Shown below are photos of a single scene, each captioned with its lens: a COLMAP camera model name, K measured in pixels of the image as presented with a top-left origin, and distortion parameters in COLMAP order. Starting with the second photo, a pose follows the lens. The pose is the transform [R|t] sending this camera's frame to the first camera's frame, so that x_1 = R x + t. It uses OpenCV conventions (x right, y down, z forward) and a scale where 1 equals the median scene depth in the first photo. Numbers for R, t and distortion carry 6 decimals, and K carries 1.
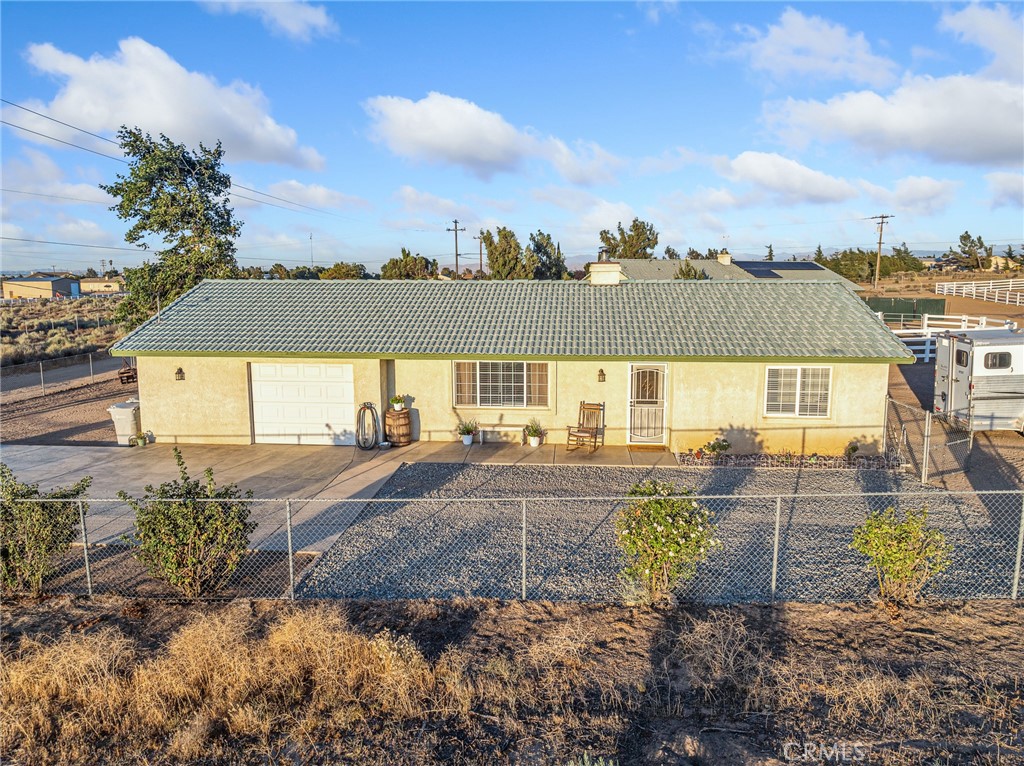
lens RADIAL K [[710.9, 0, 506.0], [0, 710.9, 369.3], [0, 0, 1]] dist [-0.024808, -0.003104]
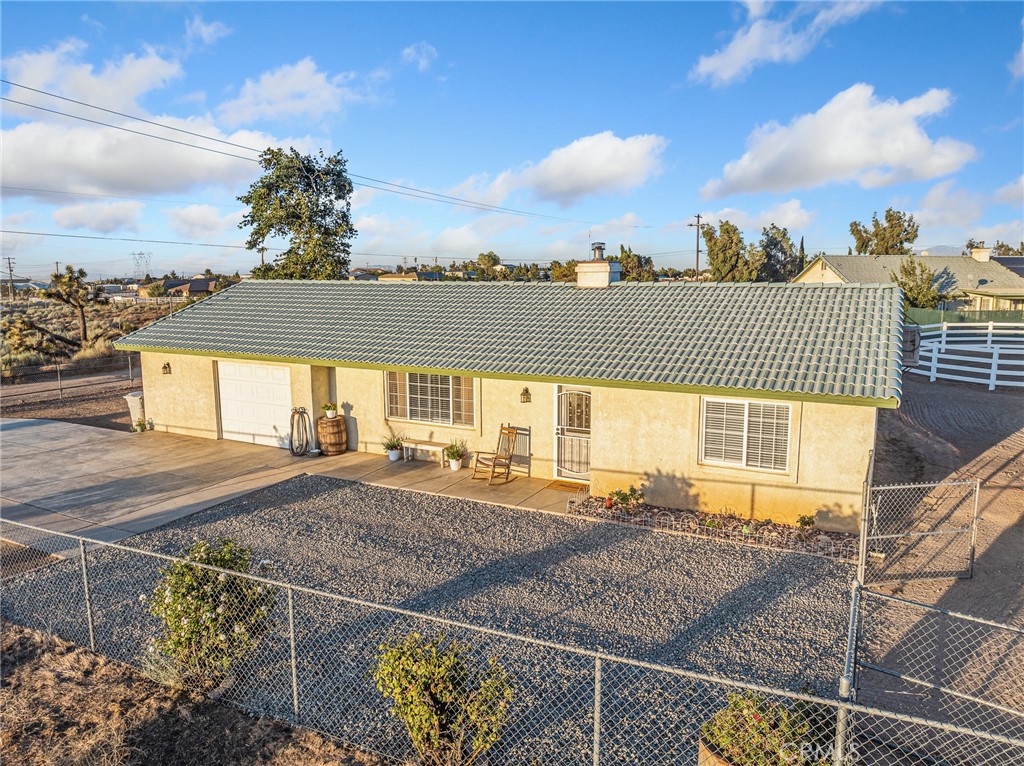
lens RADIAL K [[710.9, 0, 506.0], [0, 710.9, 369.3], [0, 0, 1]] dist [-0.024808, -0.003104]
pose [[0.926077, 0.050336, -0.373963, 0.421907], [-0.048765, 0.998717, 0.013667, -0.032171], [0.374171, 0.005579, 0.927343, 0.198845]]
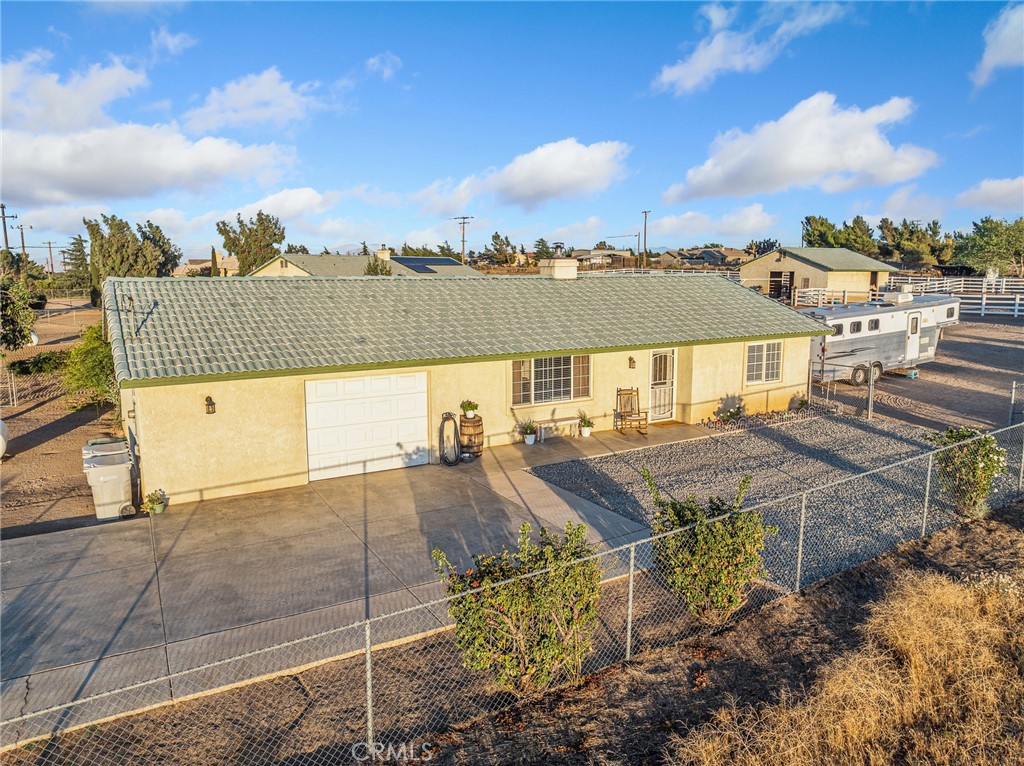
lens RADIAL K [[720.8, 0, 512.0], [0, 720.8, 383.0], [0, 0, 1]] dist [-0.039533, 0.004695]
pose [[0.806832, -0.093424, 0.583347, -0.648259], [0.080082, 0.995599, 0.048685, -0.028042], [-0.585328, 0.007435, 0.810763, 0.210628]]
